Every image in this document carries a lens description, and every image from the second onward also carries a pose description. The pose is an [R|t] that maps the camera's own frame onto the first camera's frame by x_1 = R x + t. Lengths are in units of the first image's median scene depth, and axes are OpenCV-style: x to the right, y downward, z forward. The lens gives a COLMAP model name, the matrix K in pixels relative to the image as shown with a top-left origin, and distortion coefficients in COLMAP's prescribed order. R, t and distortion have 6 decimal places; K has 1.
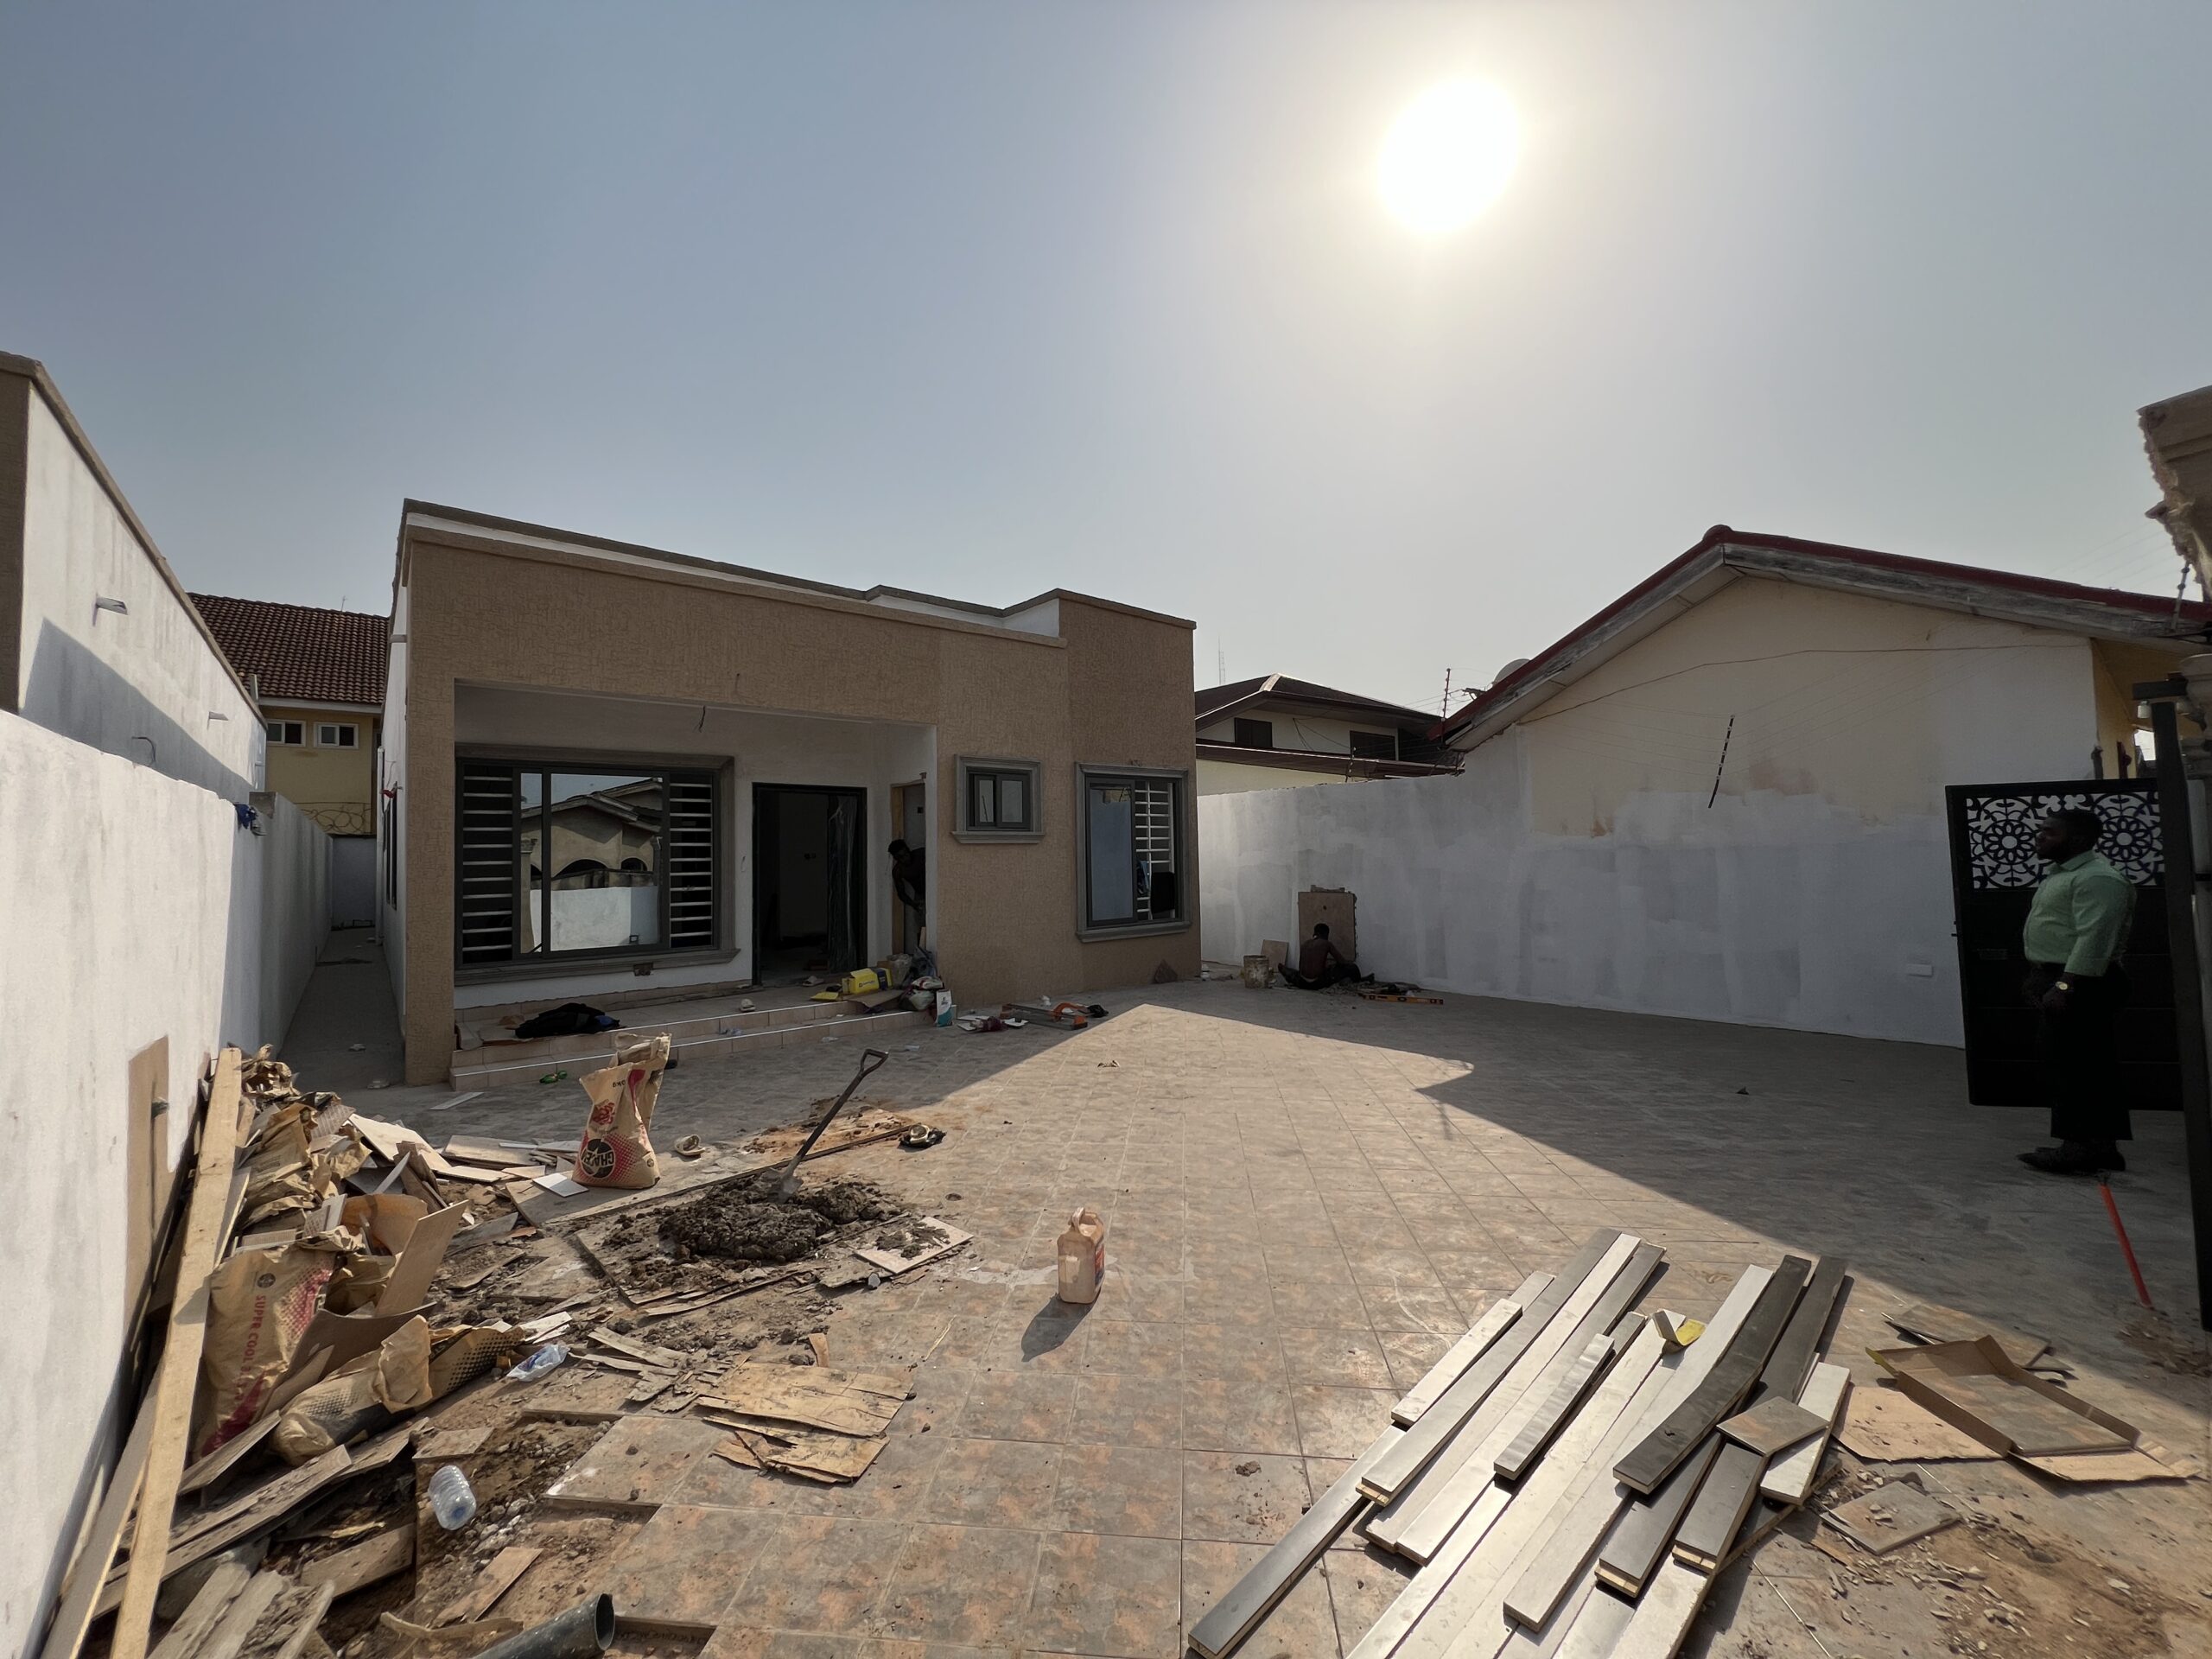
lens RADIAL K [[877.1, 0, 1100.1], [0, 877.1, 820.5], [0, 0, 1]] dist [0.000468, -0.000036]
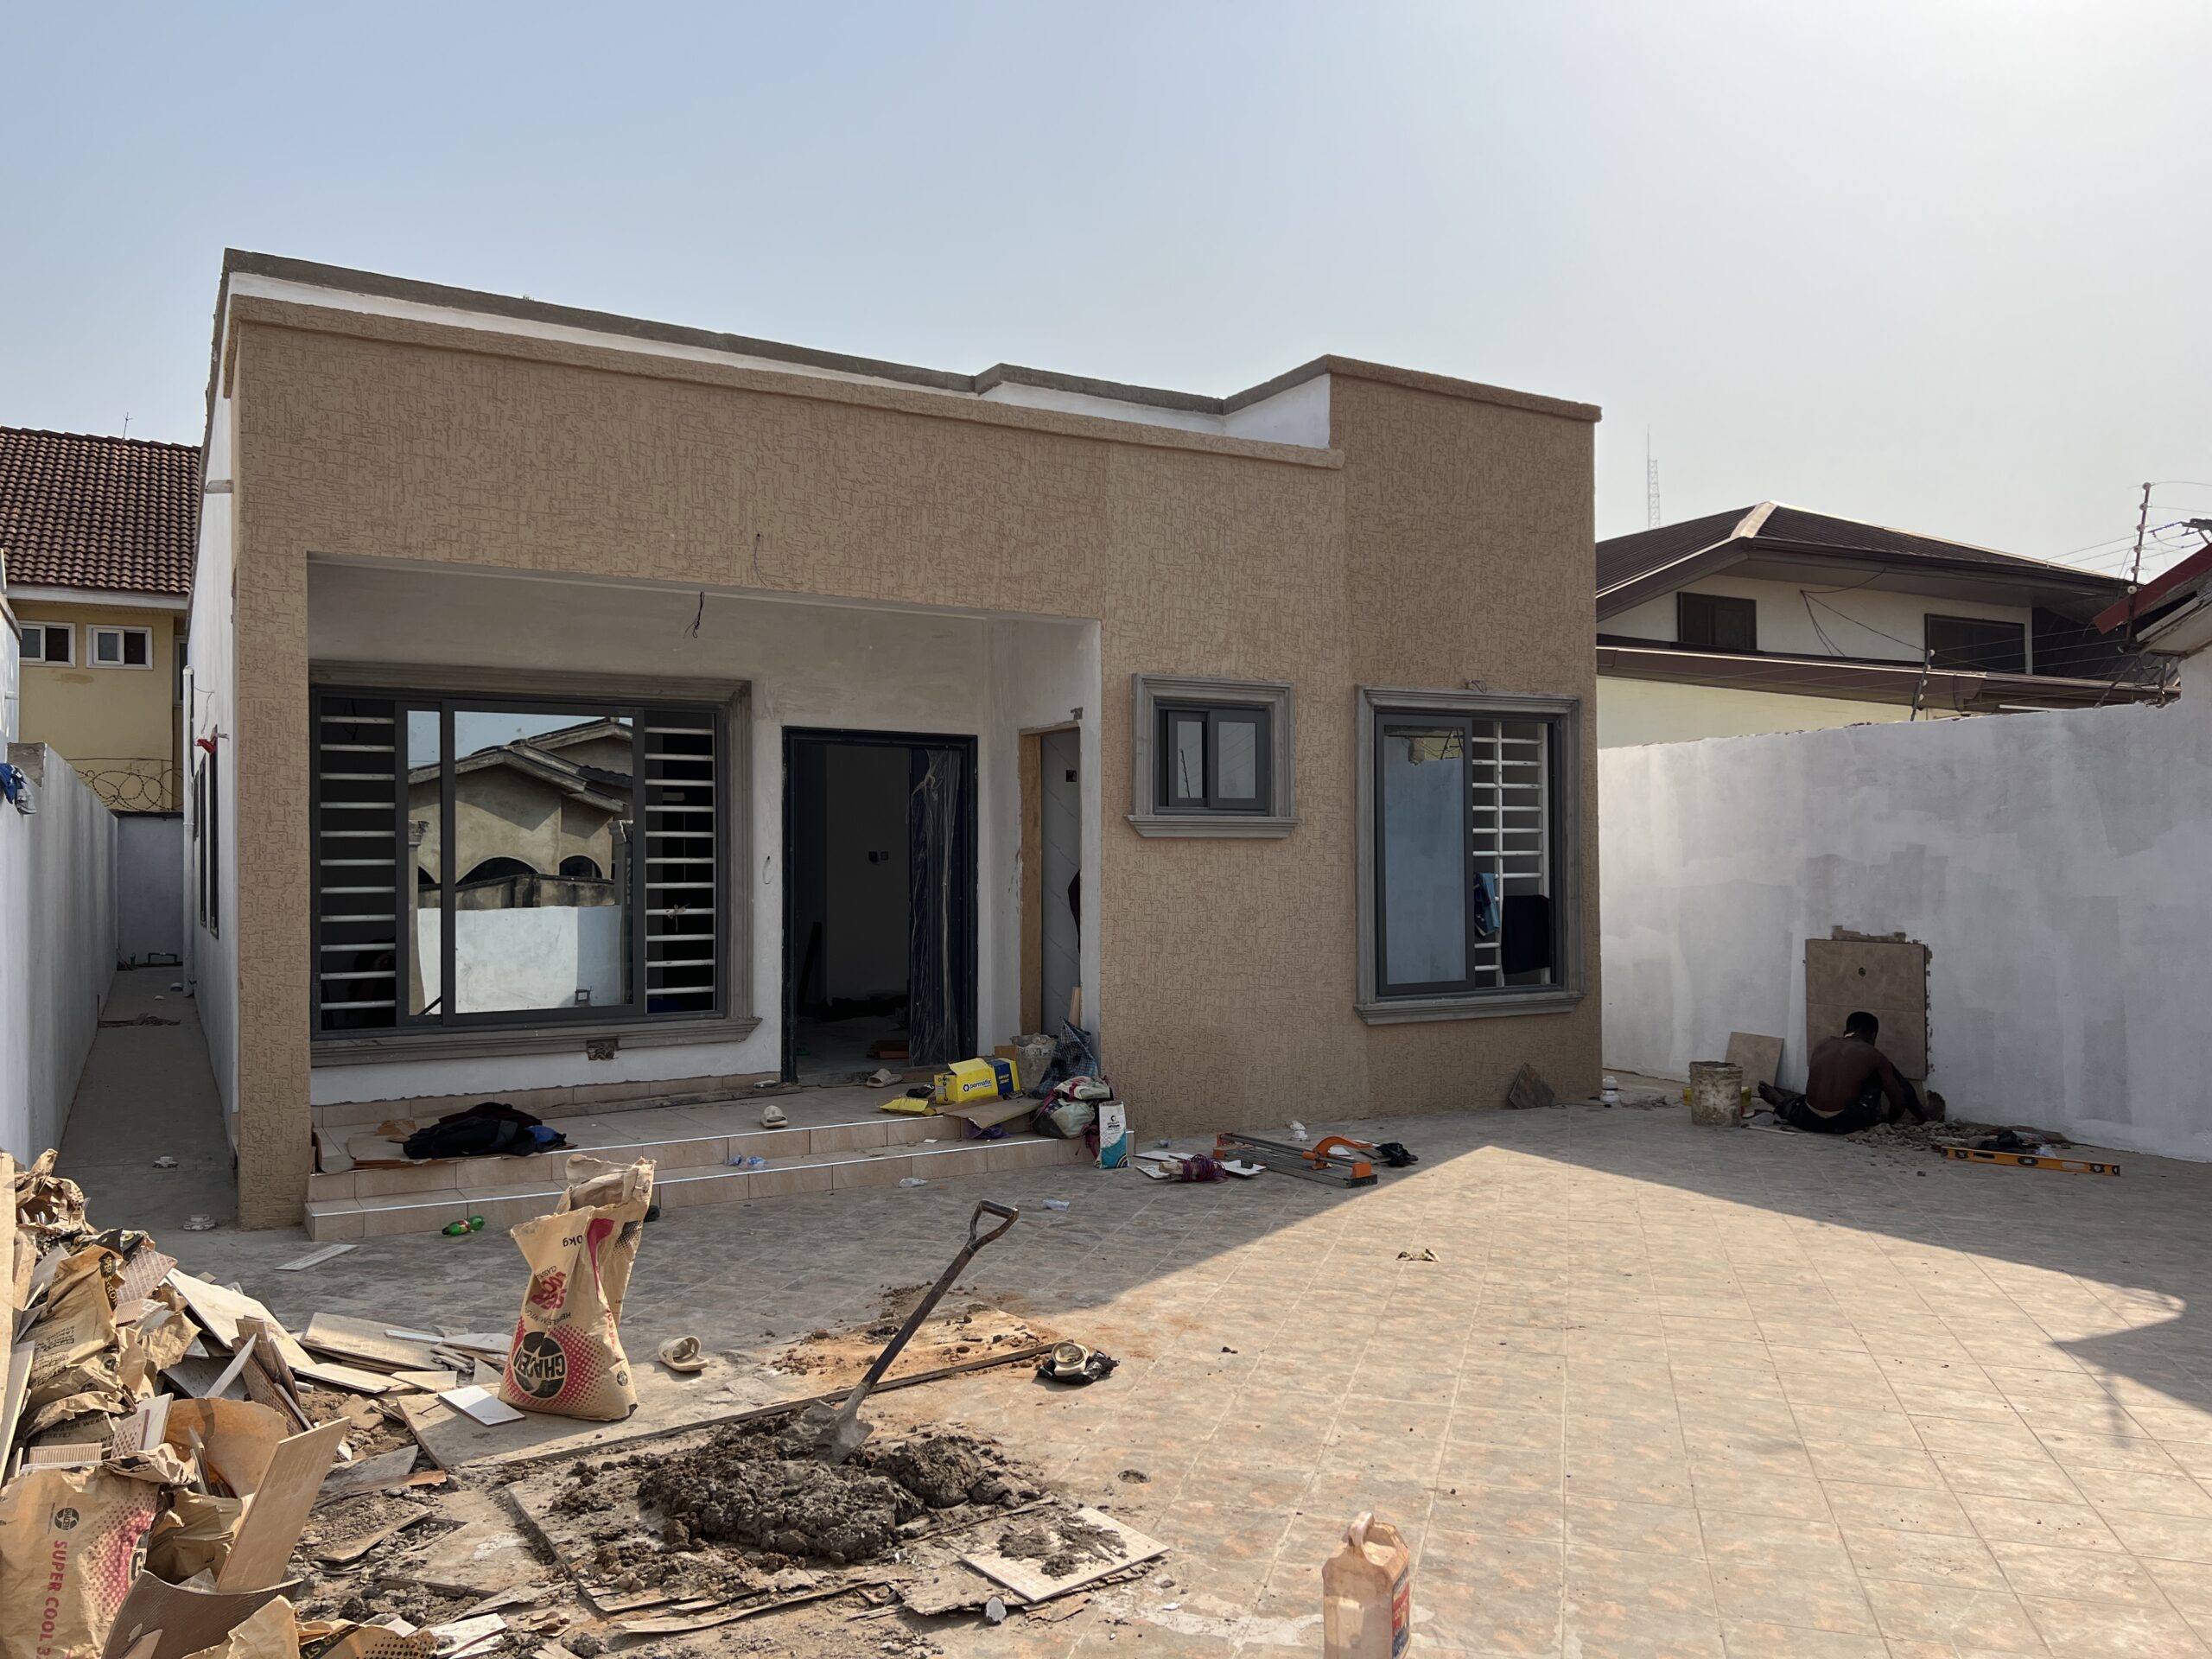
lens RADIAL K [[1643.1, 0, 1098.5], [0, 1643.1, 832.3], [0, 0, 1]] dist [0.059636, -0.063439]
pose [[0.983297, 0.008985, -0.181784, -0.001417], [-0.004664, 0.999697, 0.024187, -0.002339], [0.181946, -0.022935, 0.983041, -0.019910]]
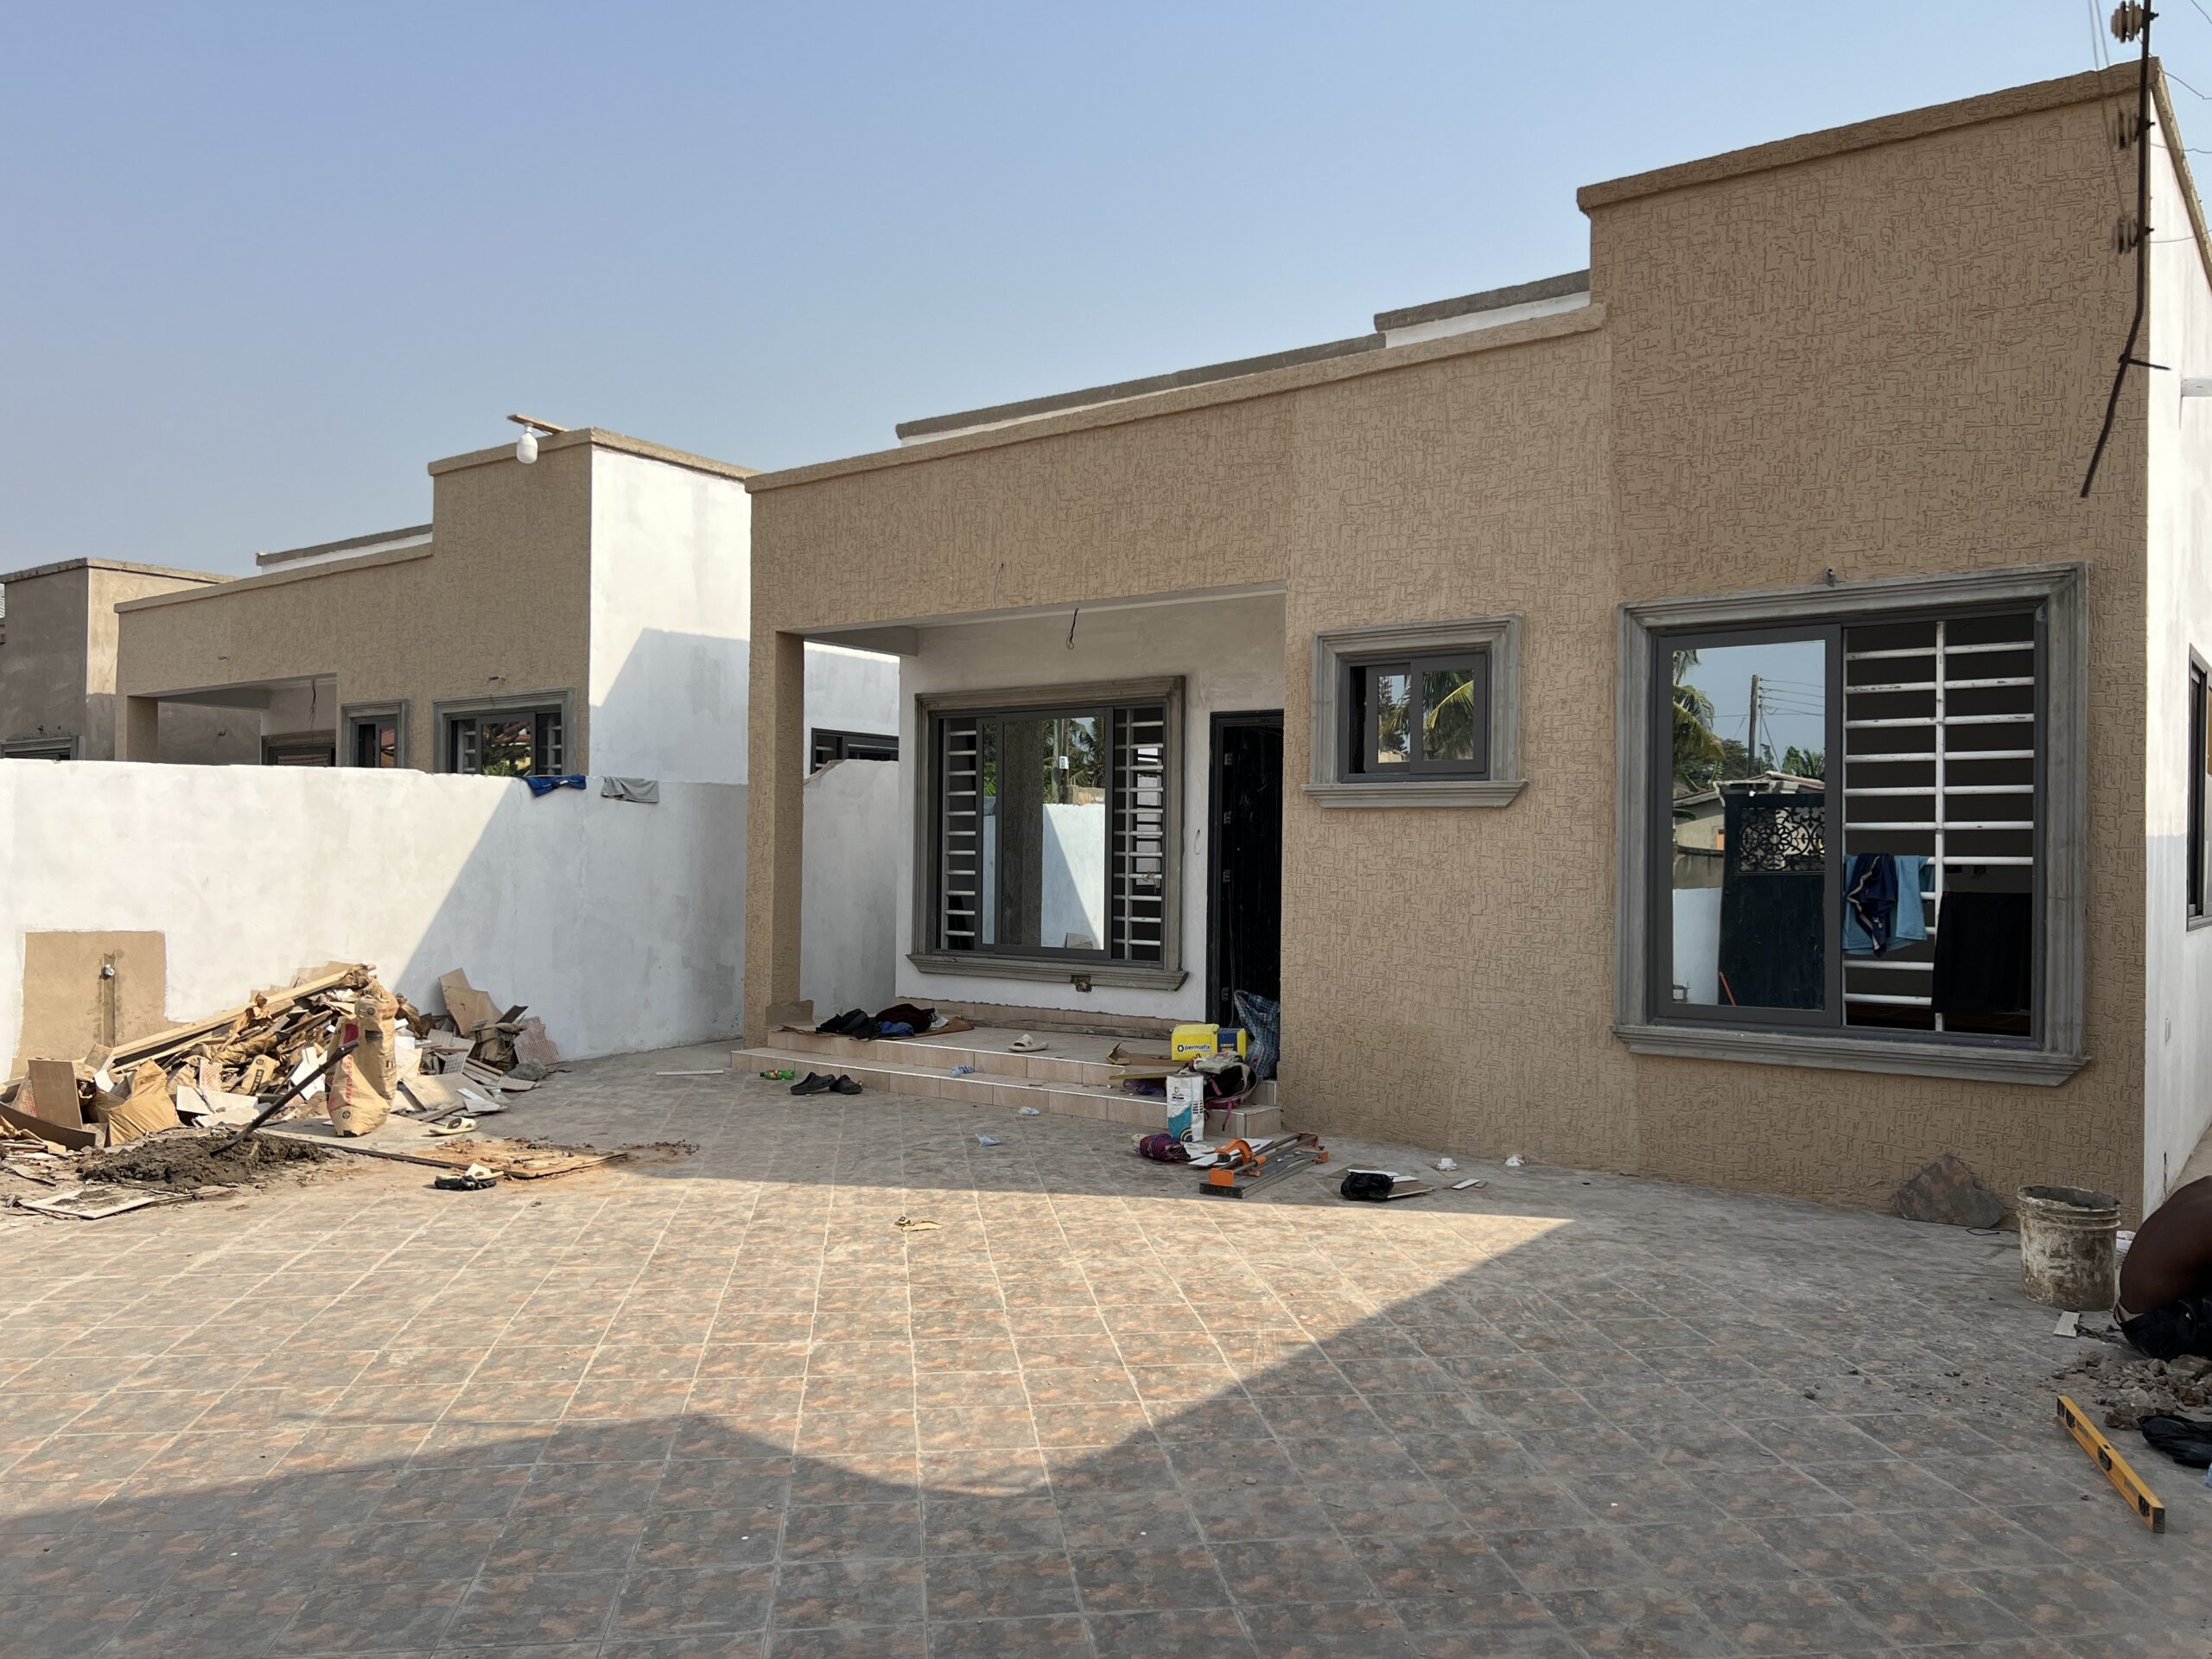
lens RADIAL K [[1643.1, 0, 1099.4], [0, 1643.1, 836.0], [0, 0, 1]] dist [0.060753, -0.063582]
pose [[0.227215, 0.012203, -0.973768, 1.408060], [0.026298, 0.999480, 0.018662, 0.041451], [0.973489, -0.029848, 0.226776, 1.259218]]
